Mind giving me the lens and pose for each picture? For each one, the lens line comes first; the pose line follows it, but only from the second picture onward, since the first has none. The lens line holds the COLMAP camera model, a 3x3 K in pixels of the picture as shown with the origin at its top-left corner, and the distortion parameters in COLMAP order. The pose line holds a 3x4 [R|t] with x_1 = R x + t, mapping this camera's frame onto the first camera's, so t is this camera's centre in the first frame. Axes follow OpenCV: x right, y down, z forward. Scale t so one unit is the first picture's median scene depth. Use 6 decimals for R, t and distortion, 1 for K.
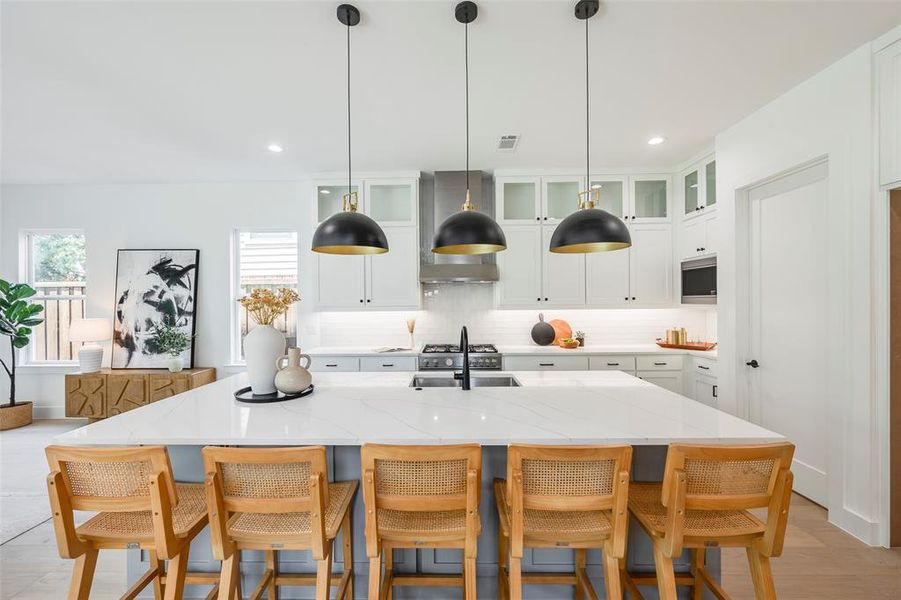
lens RADIAL K [[351.8, 0, 448.1], [0, 351.8, 299.5], [0, 0, 1]] dist [-0.000612, -0.000026]
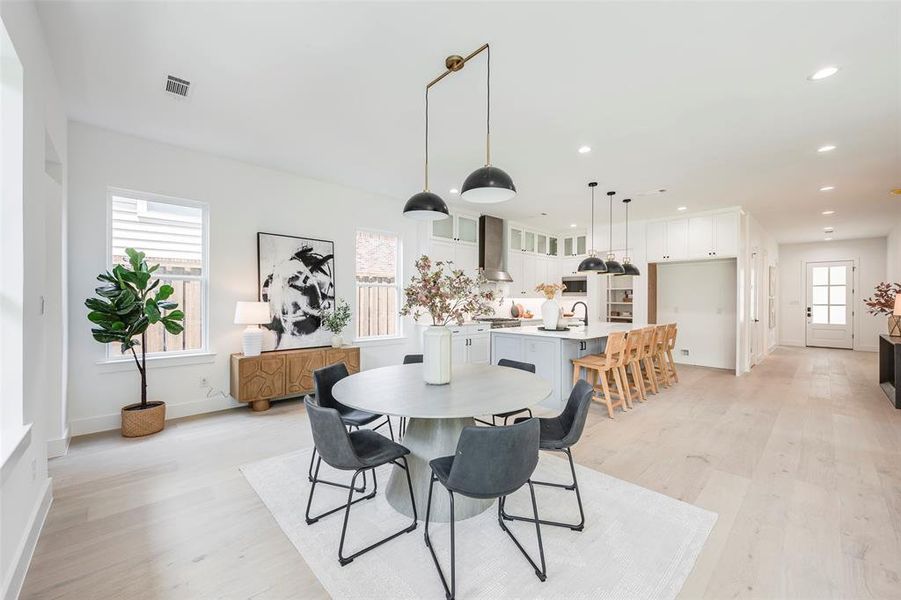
lens RADIAL K [[351.8, 0, 449.4], [0, 351.8, 299.3], [0, 0, 1]] dist [-0.000612, -0.000026]
pose [[0.719148, 0.011071, 0.694769, -1.253113], [-0.012183, 0.999920, -0.003324, 0.043747], [-0.694750, -0.006074, 0.719226, -0.087217]]
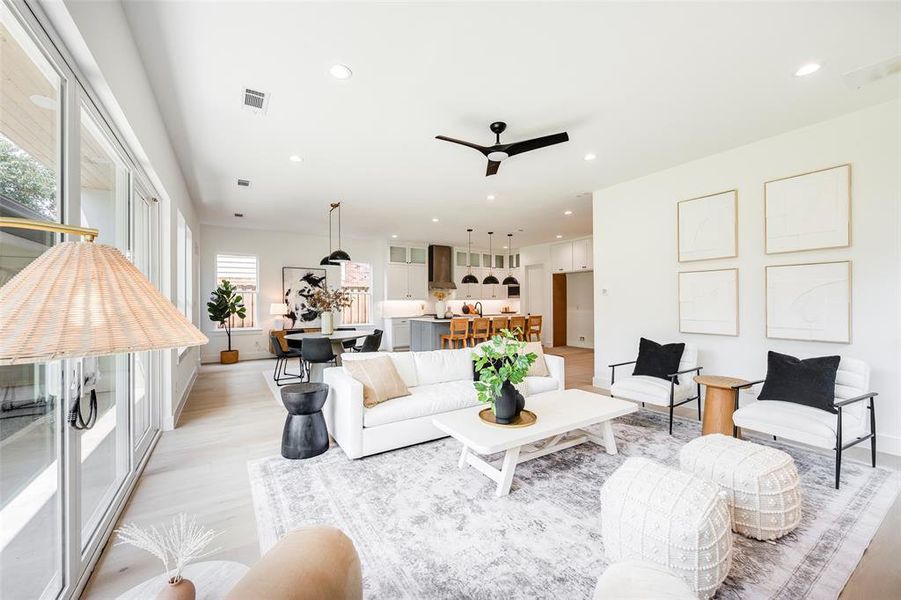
lens RADIAL K [[351.8, 0, 451.2], [0, 351.8, 300.0], [0, 0, 1]] dist [-0.000612, -0.000026]
pose [[0.833470, 0.007362, 0.552515, -1.244545], [-0.002804, 0.999955, -0.009094, 0.049855], [-0.552557, 0.006030, 0.833453, -1.093775]]
